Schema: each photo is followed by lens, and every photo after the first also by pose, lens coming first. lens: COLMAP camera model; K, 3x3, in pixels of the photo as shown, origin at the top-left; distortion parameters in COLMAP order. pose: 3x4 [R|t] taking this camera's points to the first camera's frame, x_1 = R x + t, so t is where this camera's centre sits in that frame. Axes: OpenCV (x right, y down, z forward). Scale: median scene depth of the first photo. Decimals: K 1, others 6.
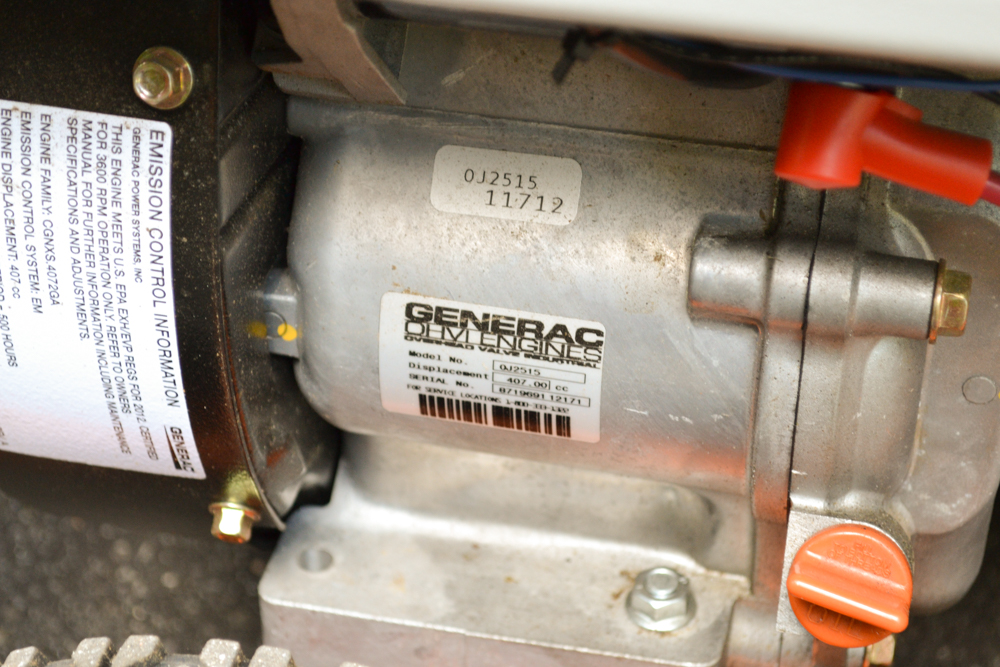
lens RADIAL K [[2303.8, 0, 501.8], [0, 2303.8, 335.3], [0, 0, 1]] dist [0.061986, 0.000000]
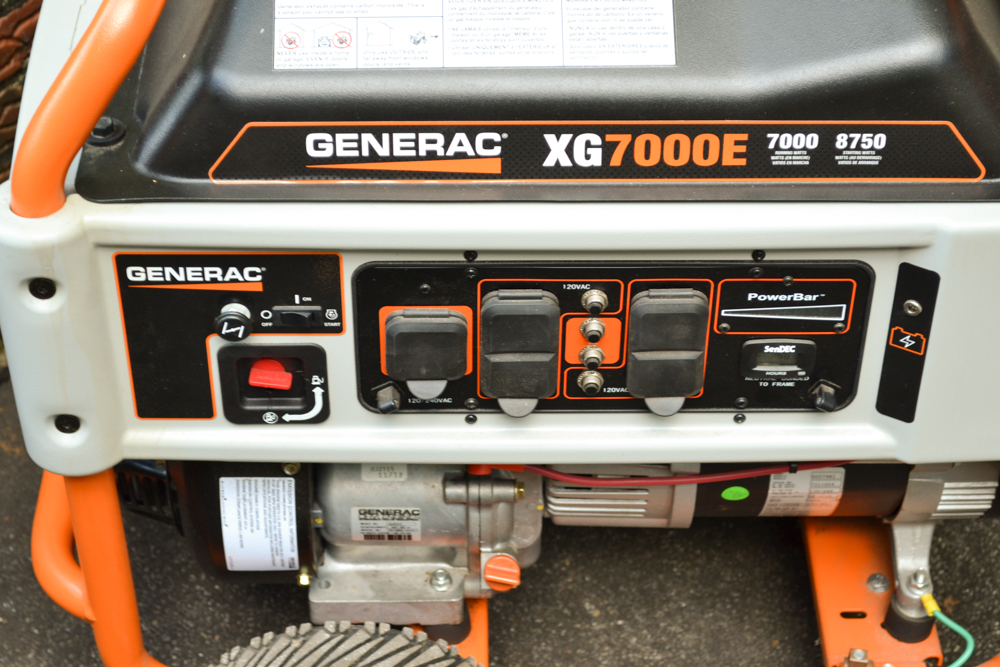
lens RADIAL K [[2121.7, 0, 496.7], [0, 2121.7, 336.0], [0, 0, 1]] dist [0.063048, 0.000000]
pose [[0.974639, -0.145836, 0.169735, -0.329541], [0.134955, 0.988082, 0.074032, -0.459553], [-0.178508, -0.049248, 0.982705, -2.013366]]
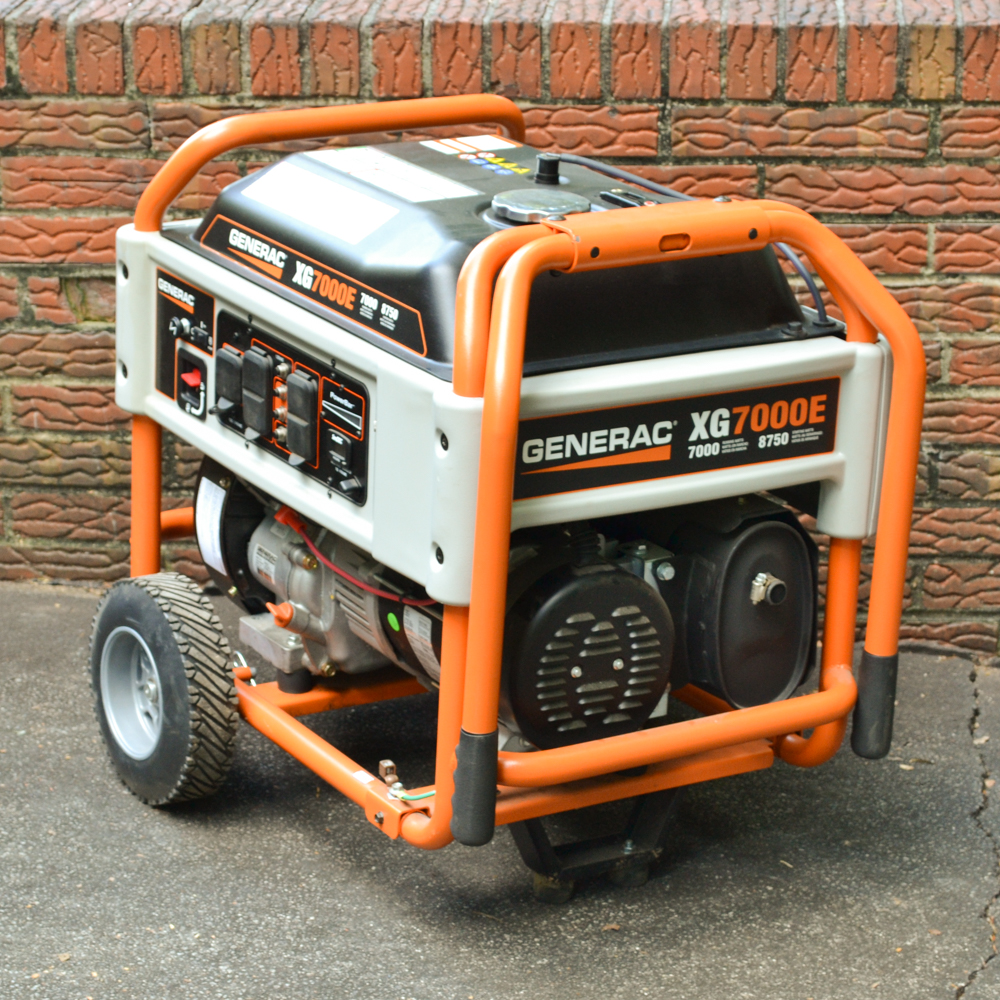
lens RADIAL K [[3405.6, 0, 492.9], [0, 3405.6, 506.1], [0, 0, 1]] dist [0.096383, 0.000000]
pose [[0.696031, 0.256526, -0.670623, 5.268506], [-0.476792, 0.863475, -0.164561, 0.886272], [0.536852, 0.434287, 0.723315, -4.127012]]
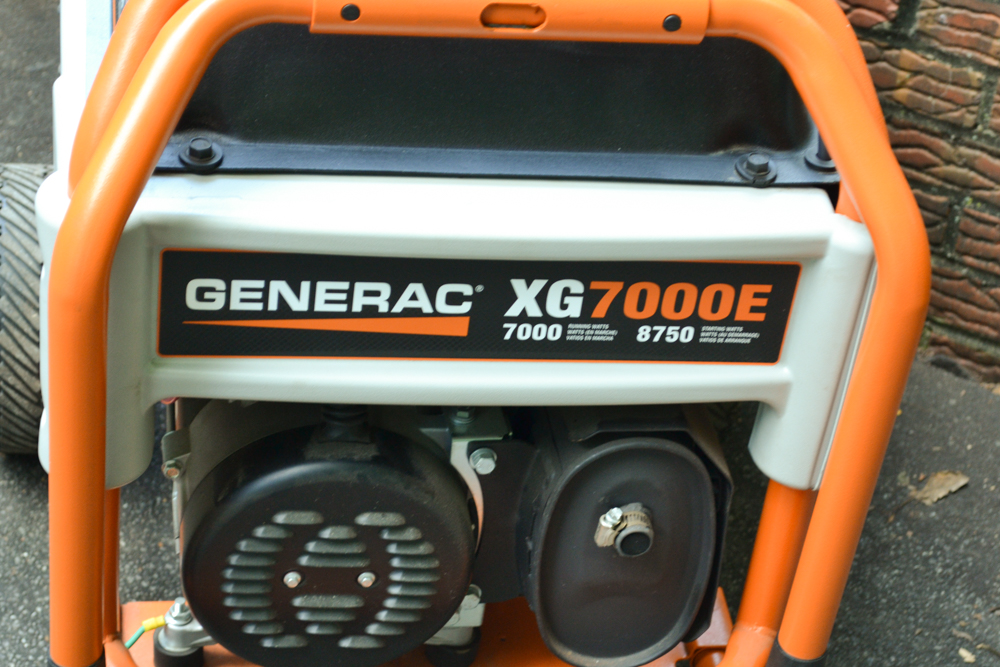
lens RADIAL K [[2303.8, 0, 507.1], [0, 2303.8, 331.5], [0, 0, 1]] dist [0.061986, 0.000000]
pose [[0.333453, 0.602957, -0.724743, 3.095669], [-0.667184, 0.694059, 0.270458, -1.256543], [0.666088, 0.393352, 0.633719, -0.938765]]
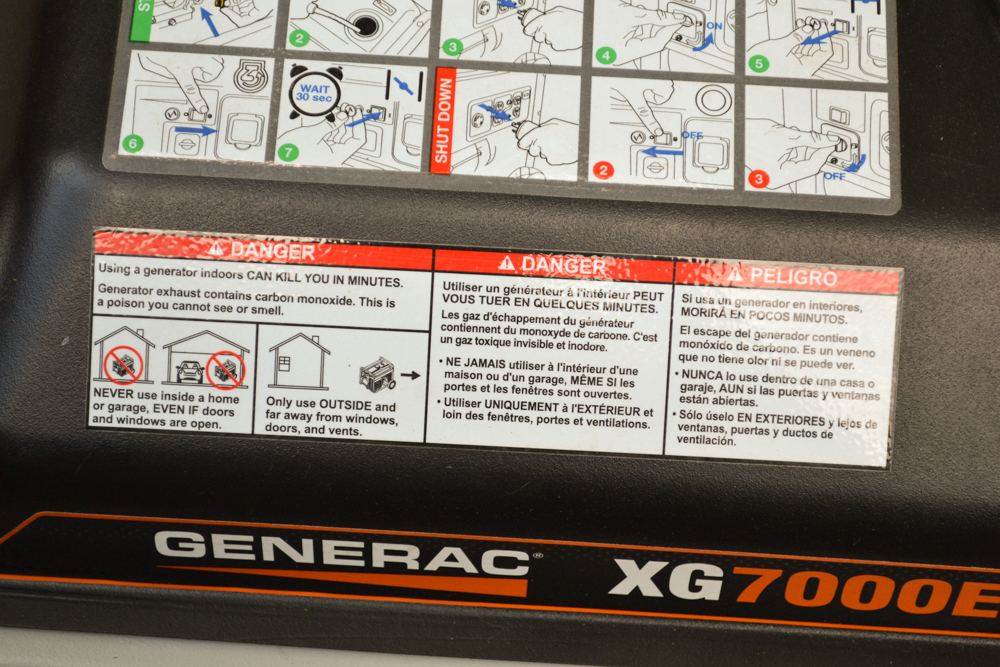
lens RADIAL K [[2303.8, 0, 498.7], [0, 2303.8, 335.7], [0, 0, 1]] dist [0.061986, 0.000000]
pose [[0.987227, -0.132189, 0.088936, 0.012580], [0.076600, 0.883275, 0.462556, -1.284378], [-0.139700, -0.449835, 0.882118, -0.700104]]
